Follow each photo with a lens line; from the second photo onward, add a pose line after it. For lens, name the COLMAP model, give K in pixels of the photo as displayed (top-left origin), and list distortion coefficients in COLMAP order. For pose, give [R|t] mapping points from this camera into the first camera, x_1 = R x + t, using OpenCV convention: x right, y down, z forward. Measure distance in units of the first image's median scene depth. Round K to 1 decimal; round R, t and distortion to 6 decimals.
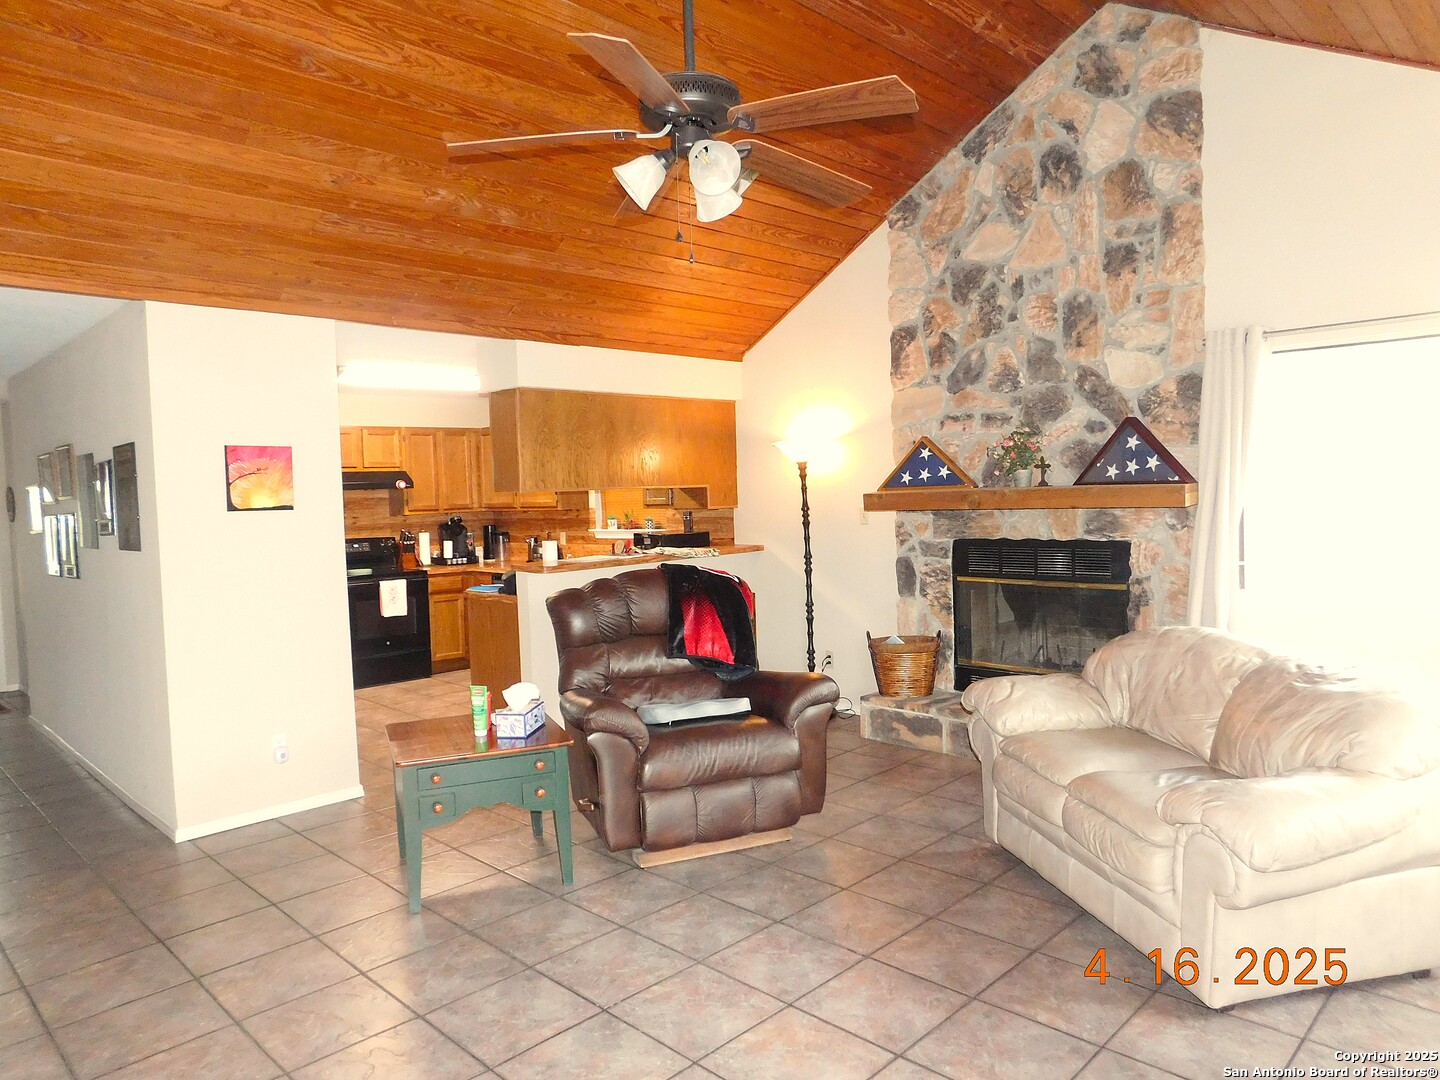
lens RADIAL K [[954.7, 0, 739.5], [0, 954.7, 538.3], [0, 0, 1]] dist [-0.070547, 0.050328]
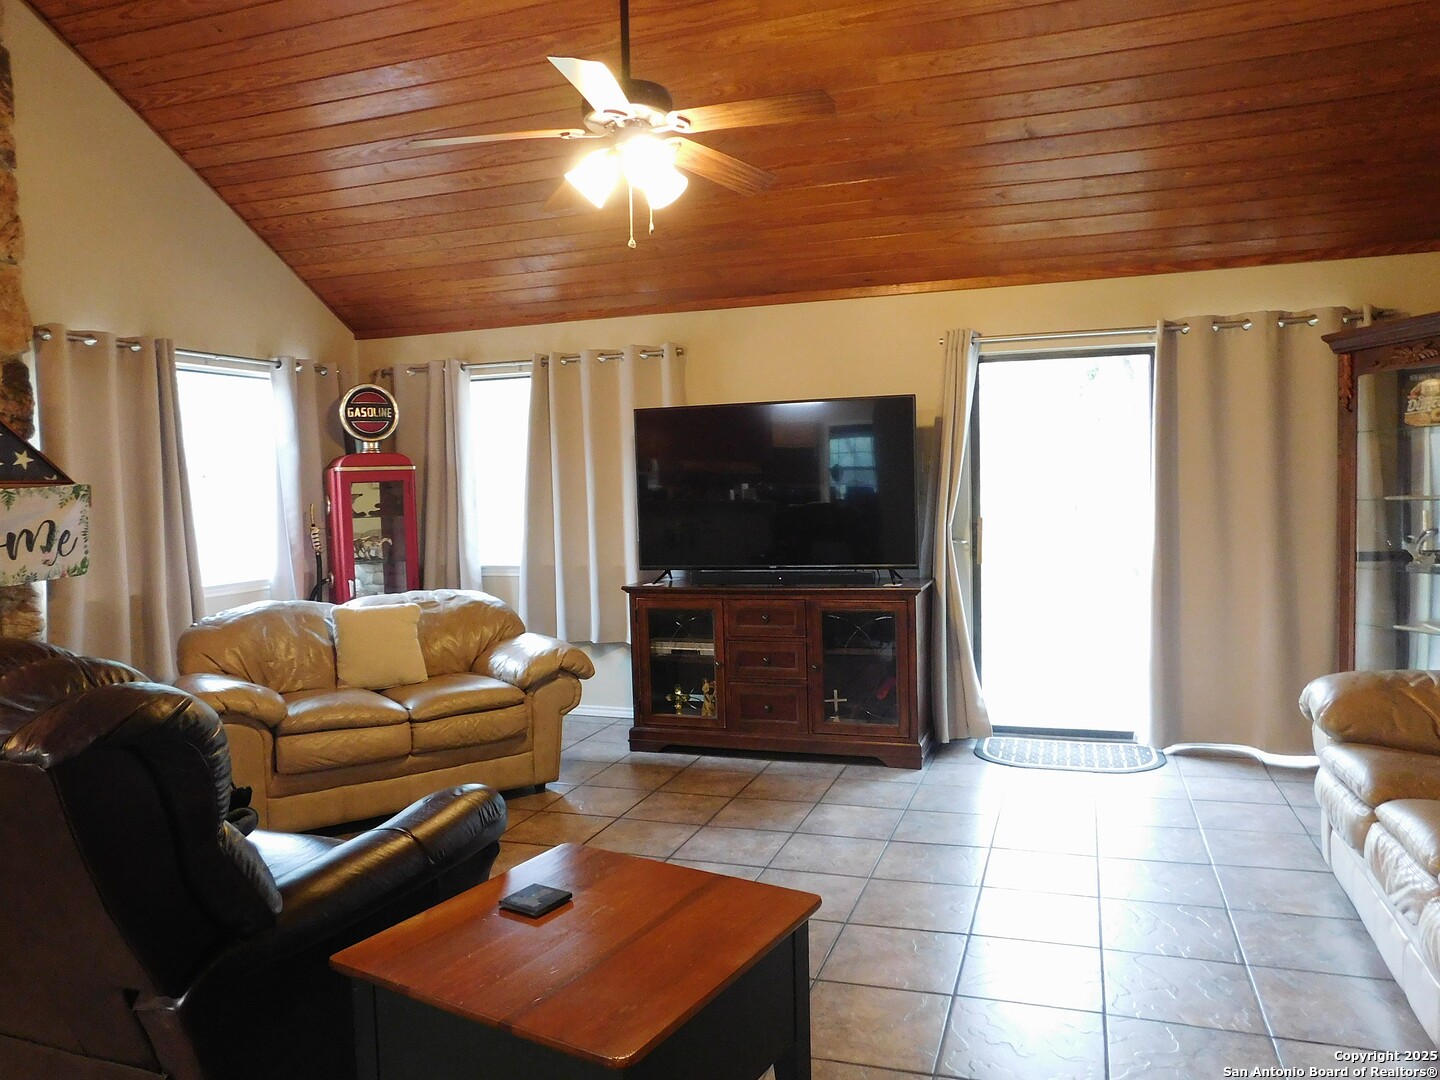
lens RADIAL K [[993.8, 0, 720.0], [0, 993.8, 540.0], [0, 0, 1]] dist [-0.076074, 0.062303]
pose [[-0.407102, -0.012736, 0.913294, -0.590755], [0.082650, 0.995287, 0.050720, 0.001344], [-0.909636, 0.096132, -0.404131, 0.722449]]
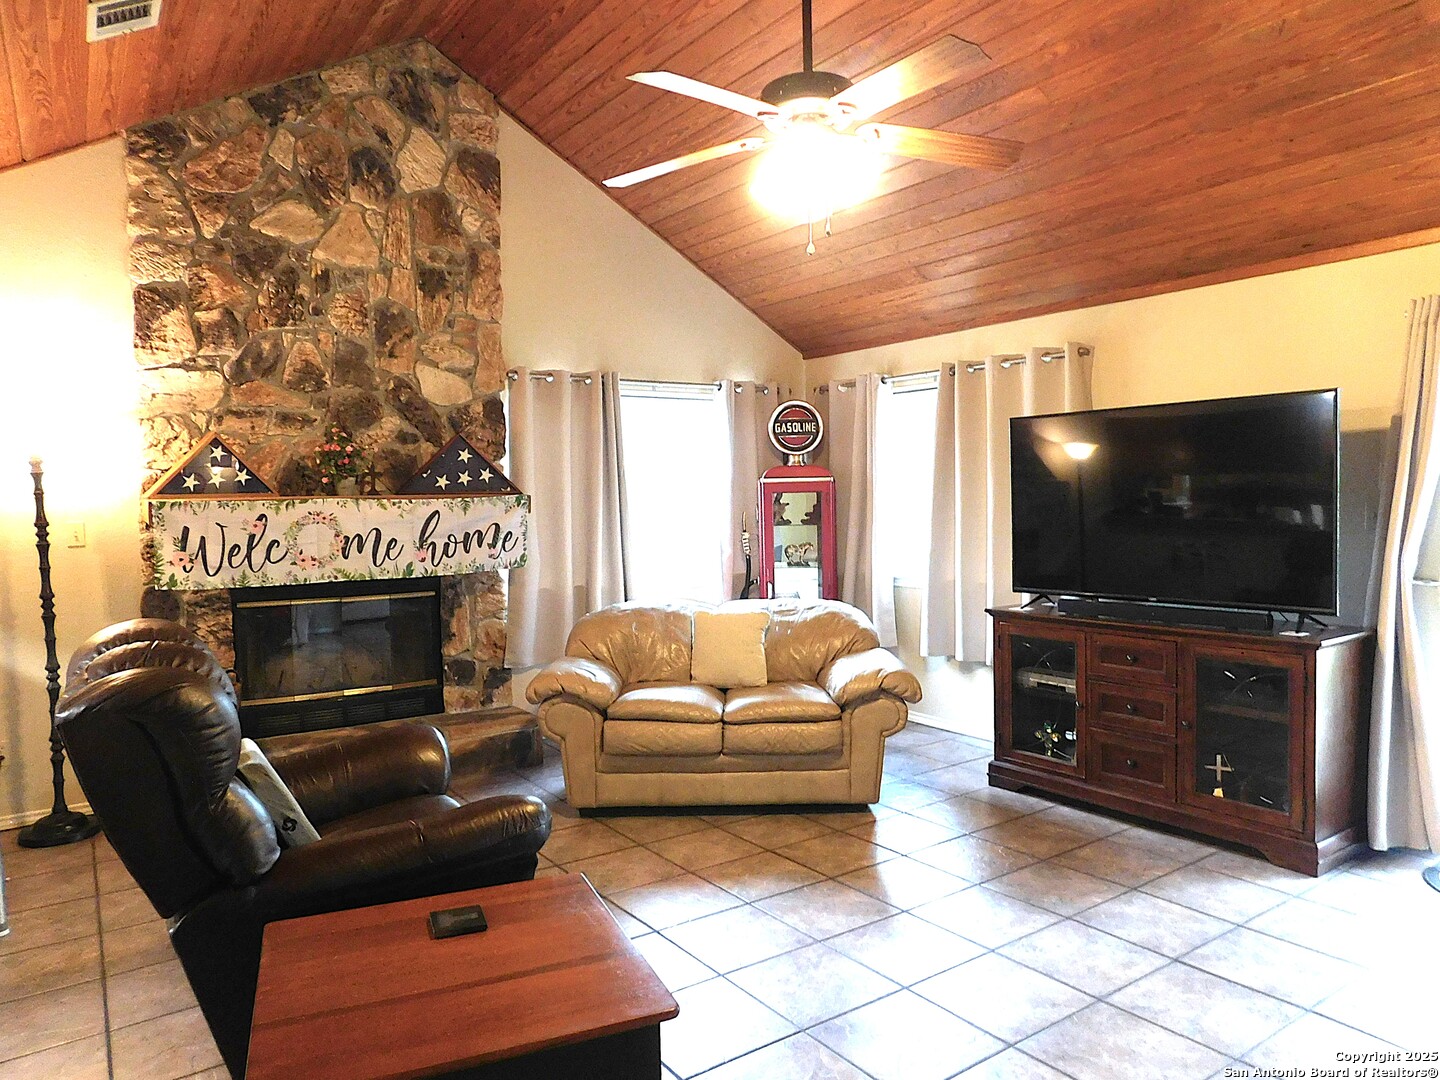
lens RADIAL K [[954.7, 0, 739.5], [0, 954.7, 538.3], [0, 0, 1]] dist [-0.070547, 0.050328]
pose [[0.190211, -0.014346, 0.981638, -0.557805], [0.059646, 0.998215, 0.003031, 0.008158], [-0.979930, 0.057974, 0.190727, 0.458414]]
